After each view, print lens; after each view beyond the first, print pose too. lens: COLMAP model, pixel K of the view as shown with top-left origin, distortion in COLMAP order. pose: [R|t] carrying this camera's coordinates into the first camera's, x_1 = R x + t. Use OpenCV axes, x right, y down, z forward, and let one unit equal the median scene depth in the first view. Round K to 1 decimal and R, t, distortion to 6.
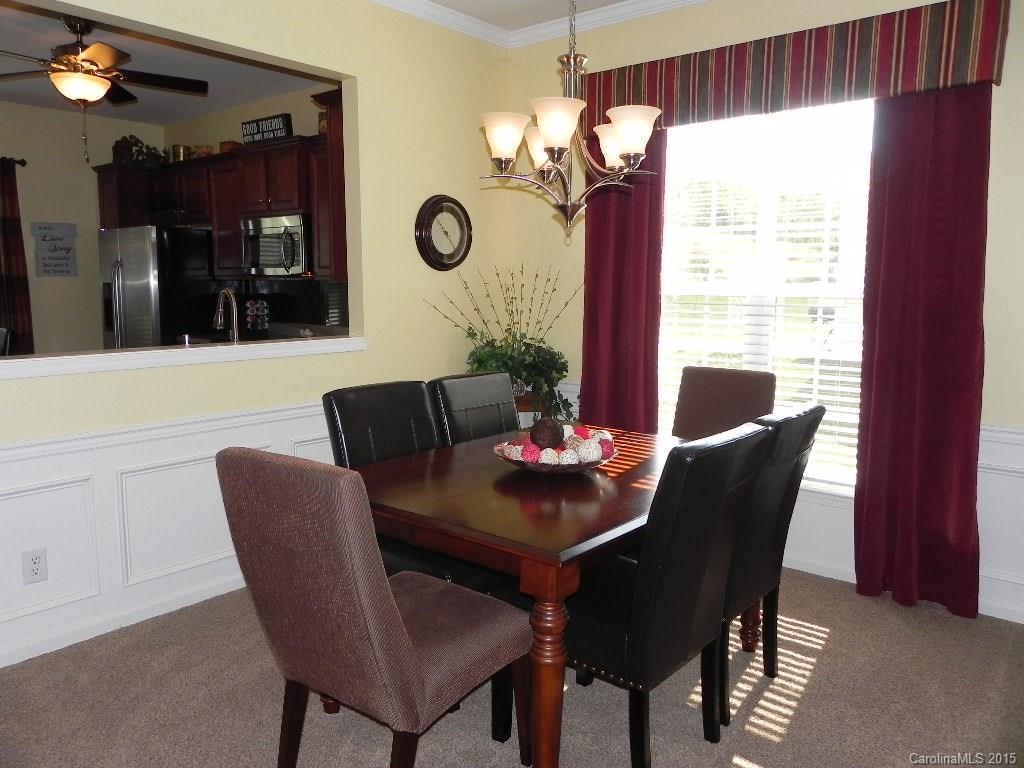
lens RADIAL K [[781.0, 0, 512.0], [0, 781.0, 384.0], [0, 0, 1]] dist [-0.009636, -0.008379]
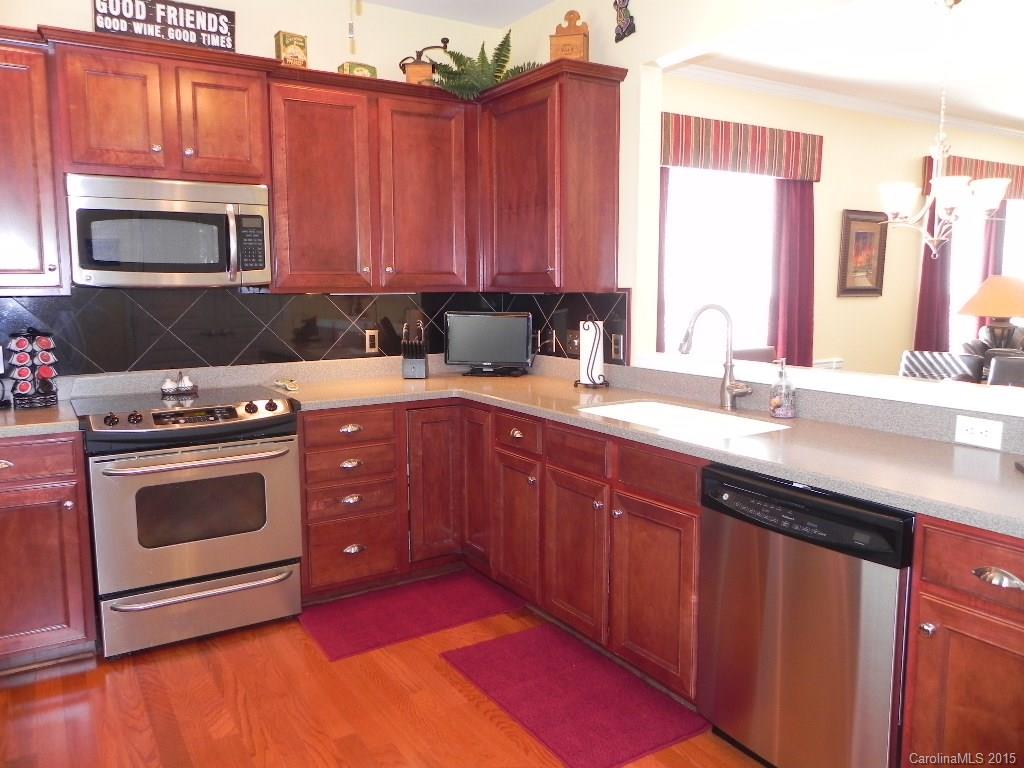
lens RADIAL K [[781.0, 0, 512.0], [0, 781.0, 384.0], [0, 0, 1]] dist [-0.009636, -0.008379]
pose [[0.301467, -0.126287, 0.945076, -0.699286], [0.129455, 0.987433, 0.090653, -0.081439], [-0.944648, 0.095017, 0.314027, 0.549142]]
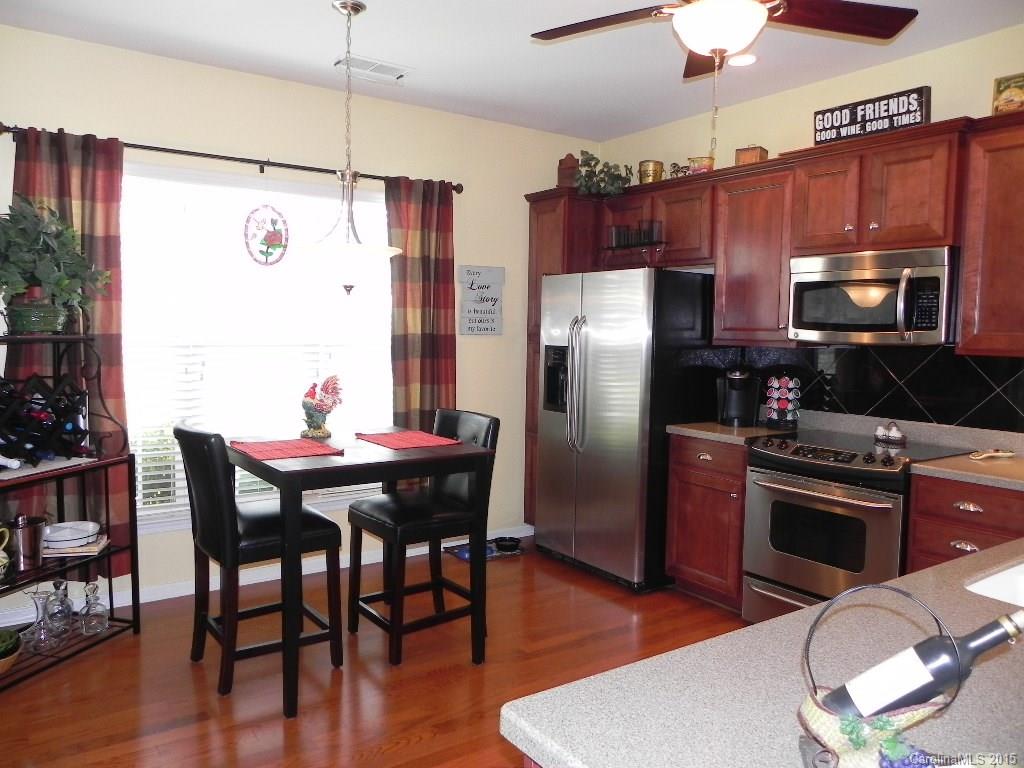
lens RADIAL K [[776.7, 0, 512.0], [0, 776.7, 384.0], [0, 0, 1]] dist [0.007531, 0.006274]
pose [[0.964676, 0.031222, -0.261582, -0.374170], [-0.046153, 0.997625, -0.051131, -0.055110], [0.259364, 0.061398, 0.963826, 0.284240]]
